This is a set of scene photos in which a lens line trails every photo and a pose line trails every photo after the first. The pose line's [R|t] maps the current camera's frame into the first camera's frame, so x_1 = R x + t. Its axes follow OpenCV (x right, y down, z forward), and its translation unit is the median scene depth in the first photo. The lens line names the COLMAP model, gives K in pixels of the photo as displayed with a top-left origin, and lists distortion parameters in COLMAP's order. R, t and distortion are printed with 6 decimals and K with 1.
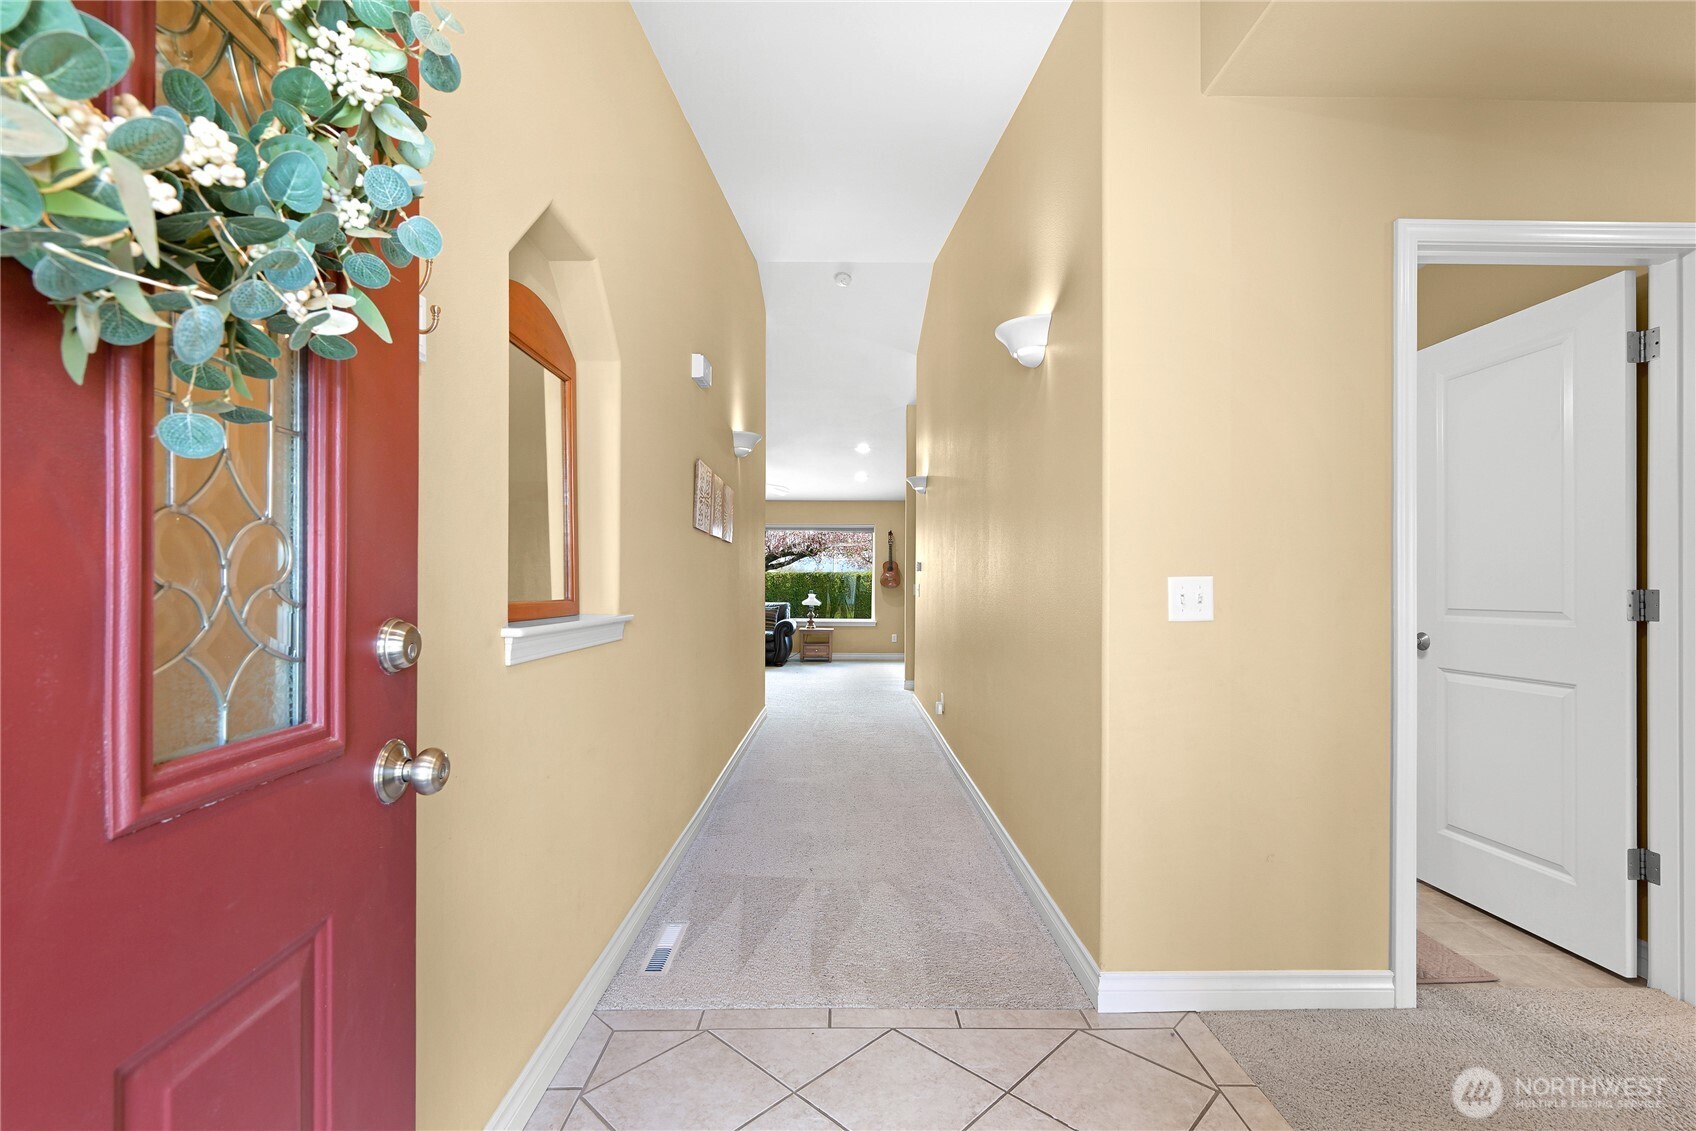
lens RADIAL K [[742.3, 0, 849.0], [0, 742.3, 580.5], [0, 0, 1]] dist [-0.016086, -0.000334]
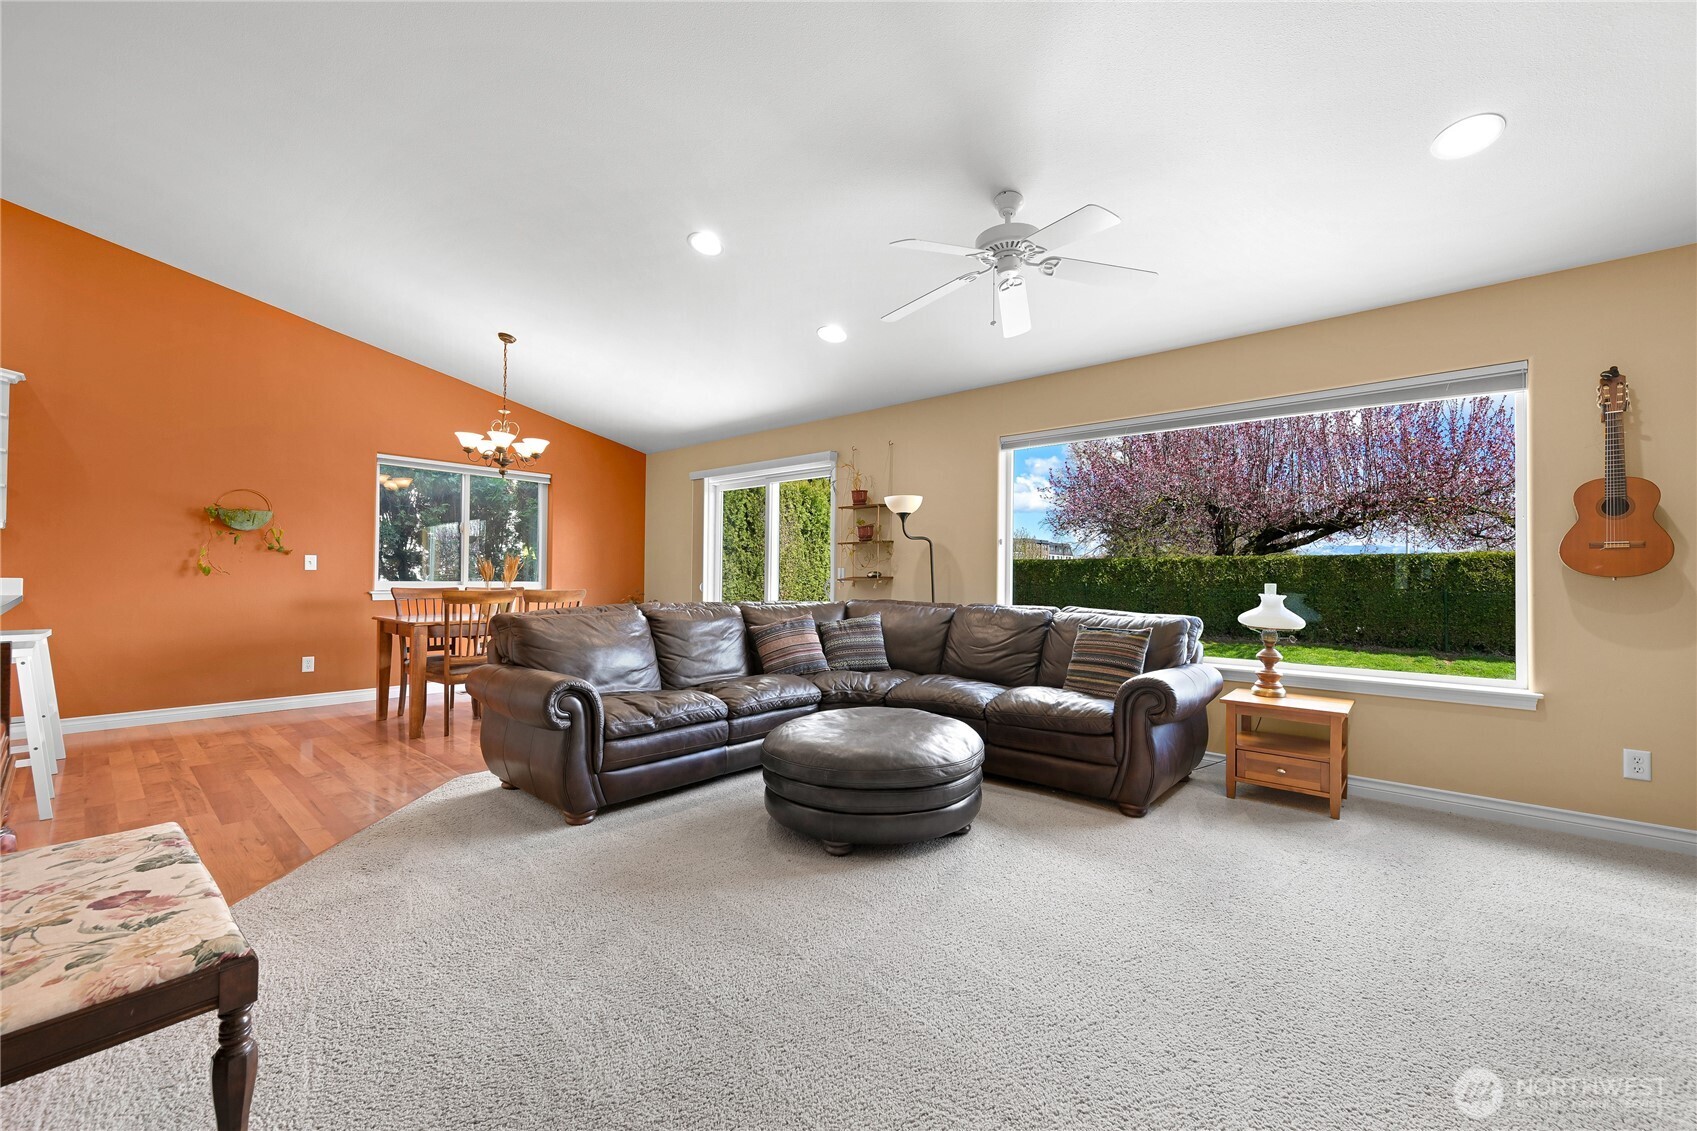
lens RADIAL K [[674.6, 0, 843.1], [0, 674.6, 570.1], [0, 0, 1]] dist [-0.006210, 0.001273]
pose [[0.748959, -0.002898, -0.662610, 0.010140], [-0.001626, 0.999979, -0.006211, 0.013772], [0.662614, 0.005729, 0.748939, 0.896864]]
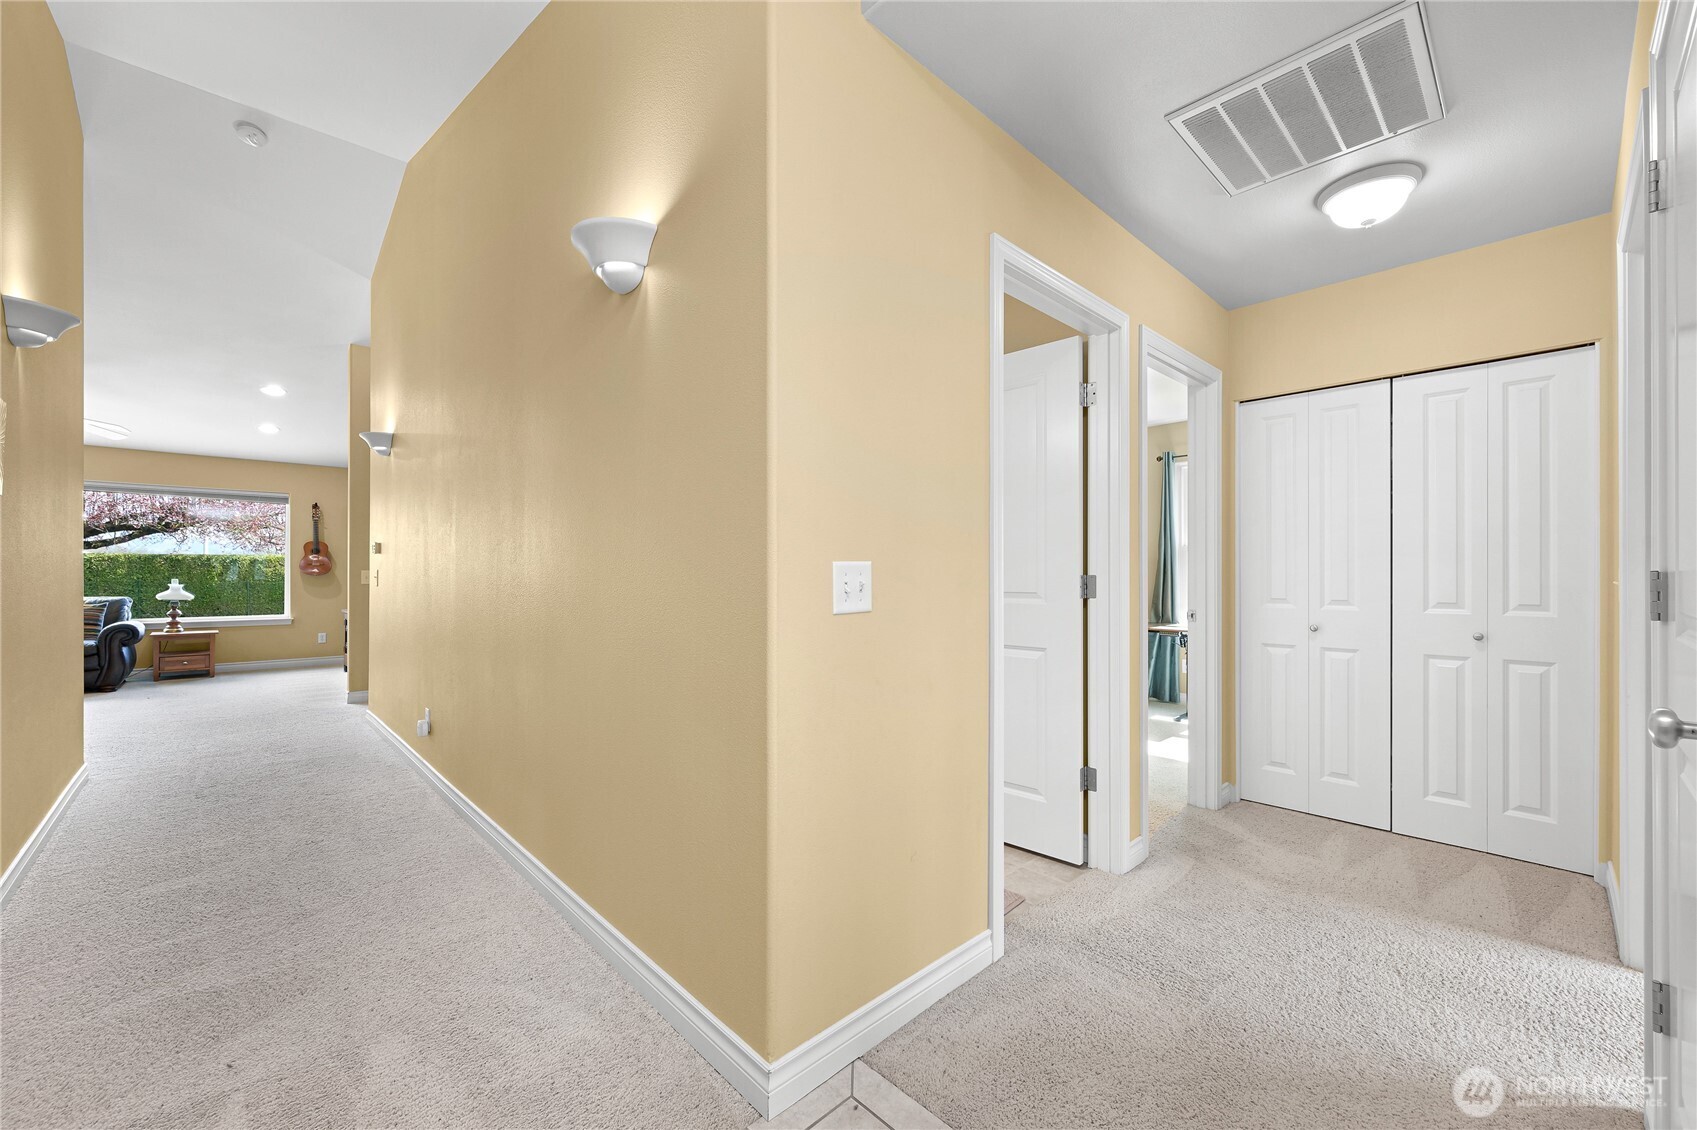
lens RADIAL K [[674.6, 0, 864.5], [0, 674.6, 573.4], [0, 0, 1]] dist [-0.006210, 0.001273]
pose [[0.725564, -0.000887, 0.688155, -0.018677], [-0.005061, 0.999965, 0.006624, 0.001038], [-0.688137, -0.008289, 0.725534, 0.104200]]
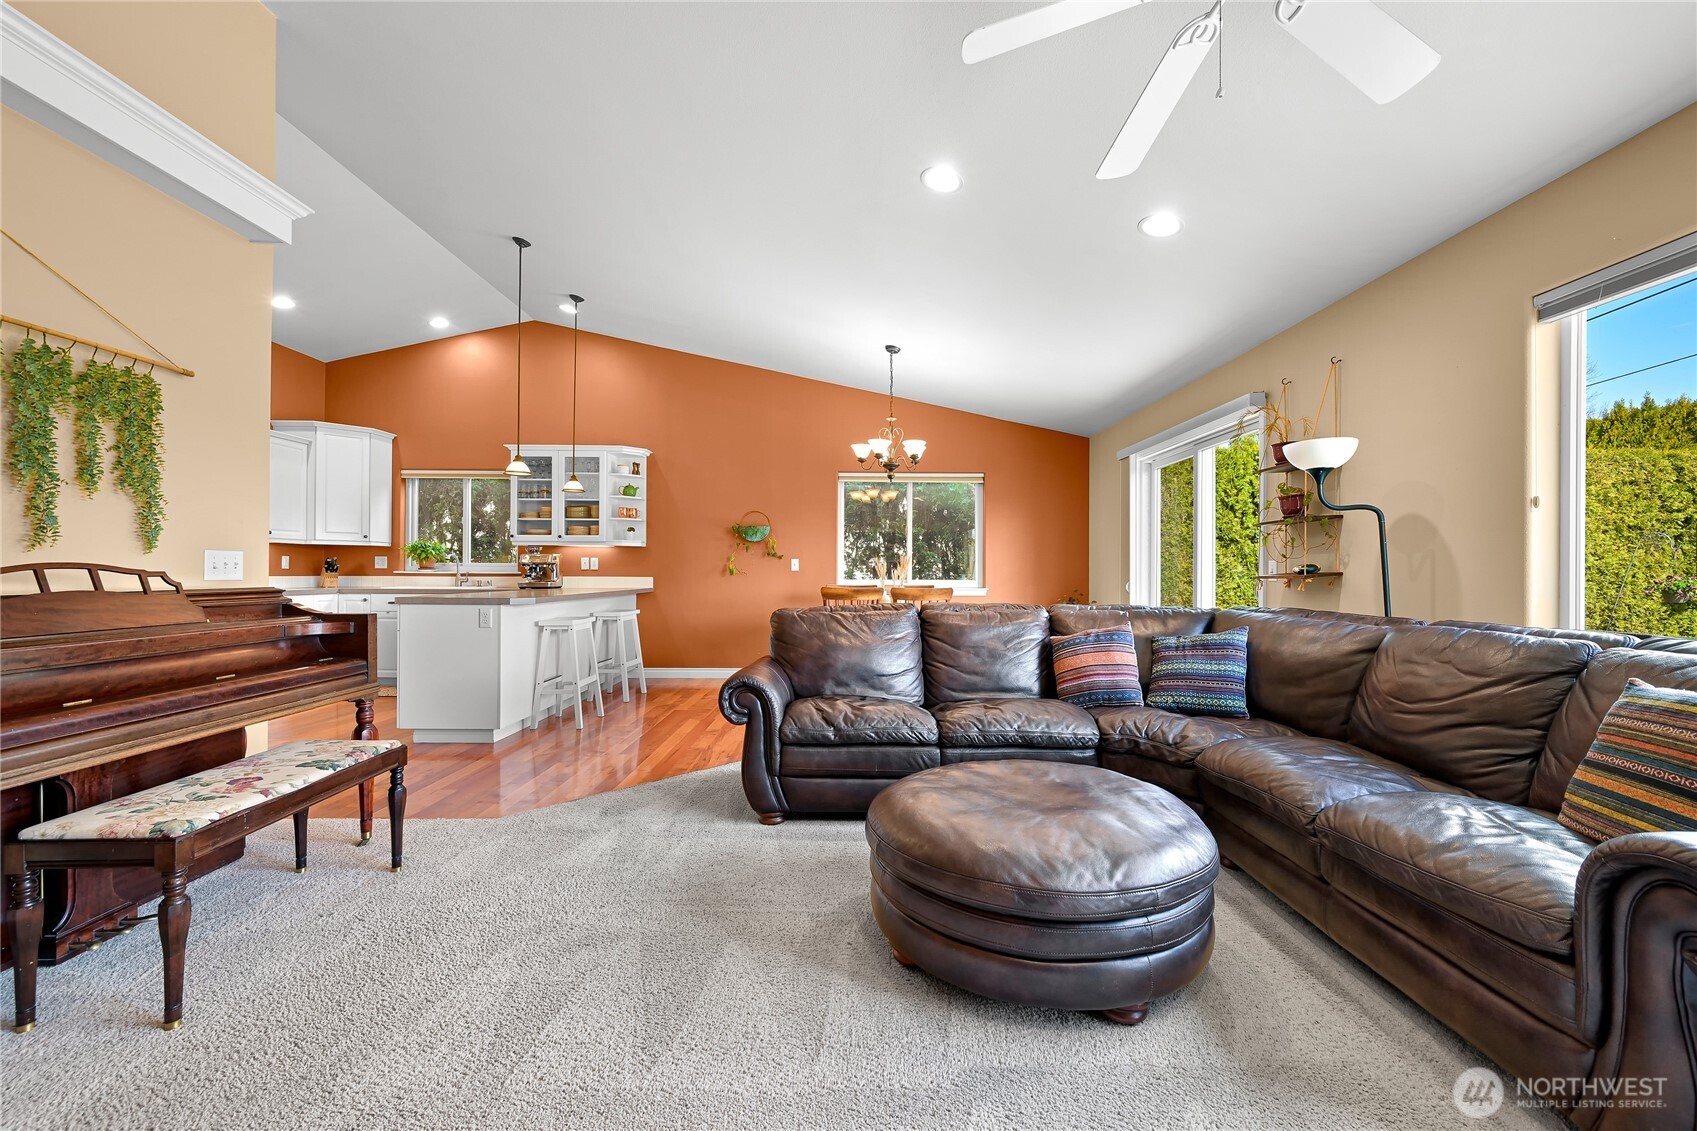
lens RADIAL K [[674.6, 0, 850.7], [0, 674.6, 572.7], [0, 0, 1]] dist [-0.006210, 0.001273]
pose [[-0.002589, -0.003403, -0.999991, 0.023187], [0.004256, 0.999985, -0.003414, 0.016338], [0.999988, -0.004265, -0.002574, 1.125126]]
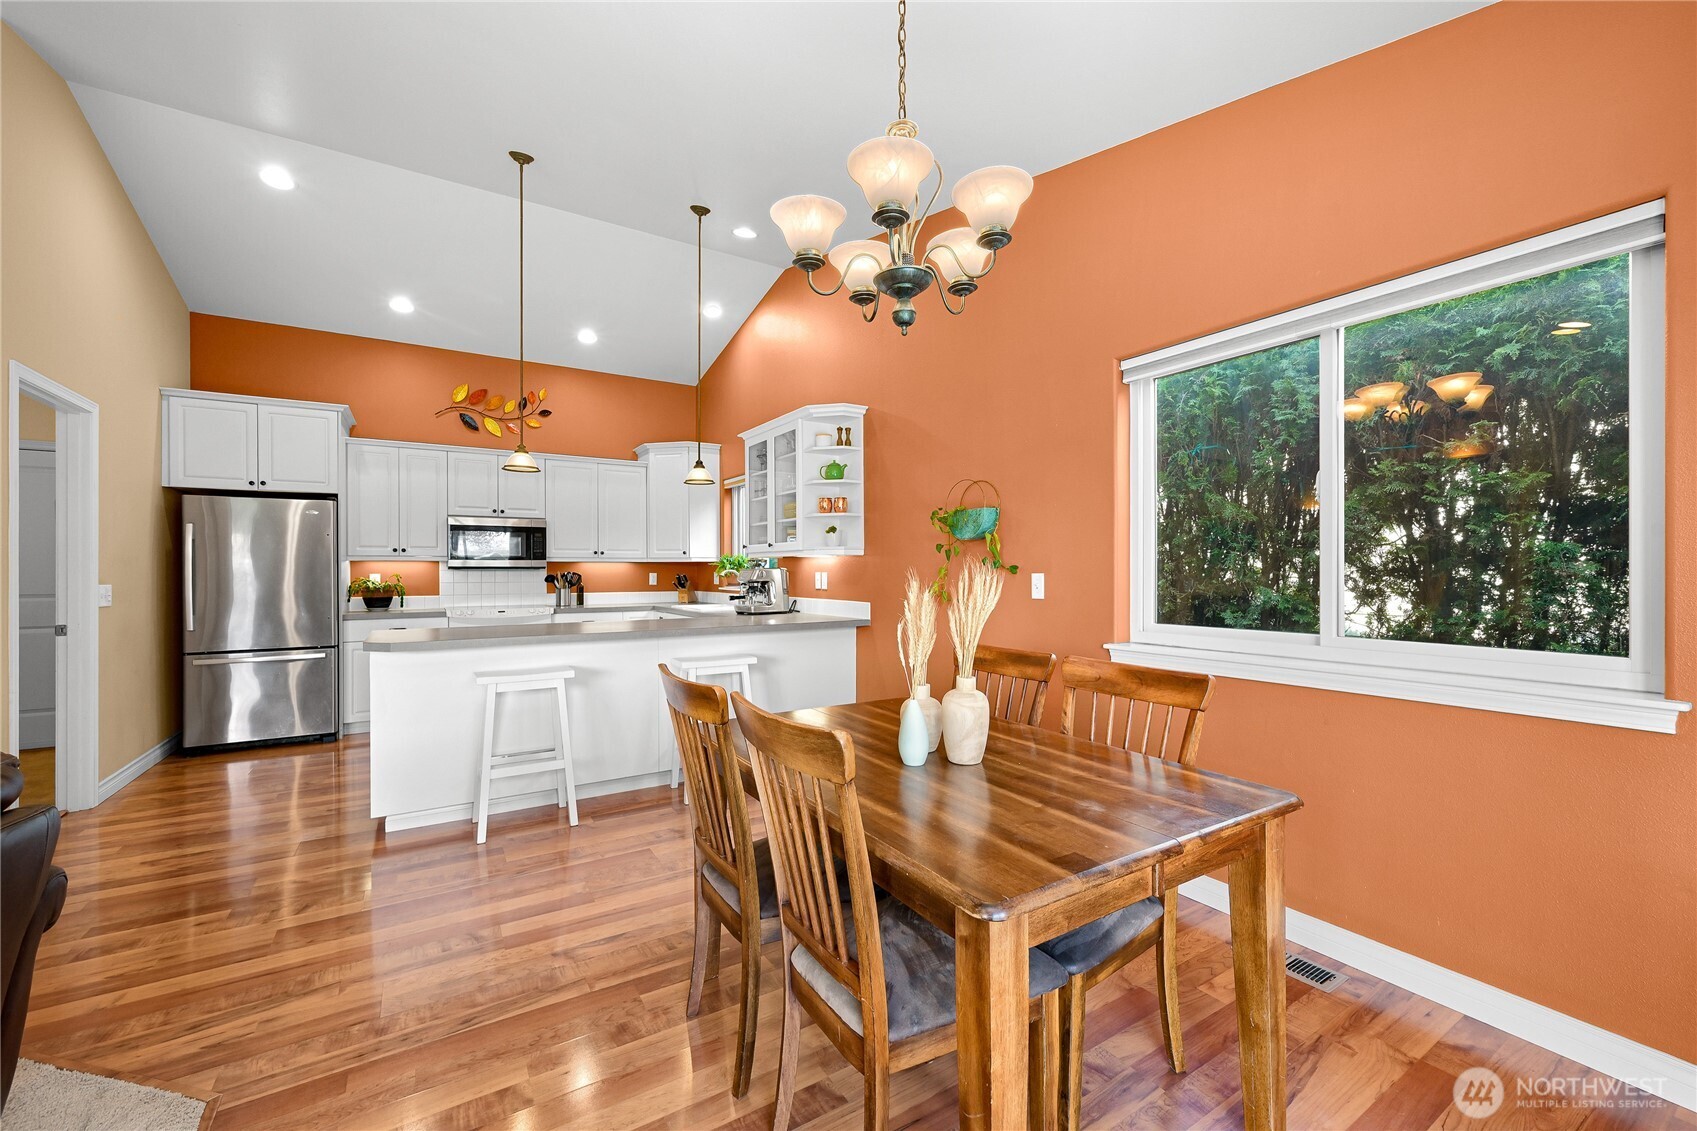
lens RADIAL K [[674.6, 0, 857.9], [0, 674.6, 575.5], [0, 0, 1]] dist [-0.006210, 0.001273]
pose [[-0.846521, 0.000996, -0.532354, -0.545055], [0.003059, 0.999991, -0.002994, -0.002713], [0.532347, -0.004163, -0.846516, 1.335276]]
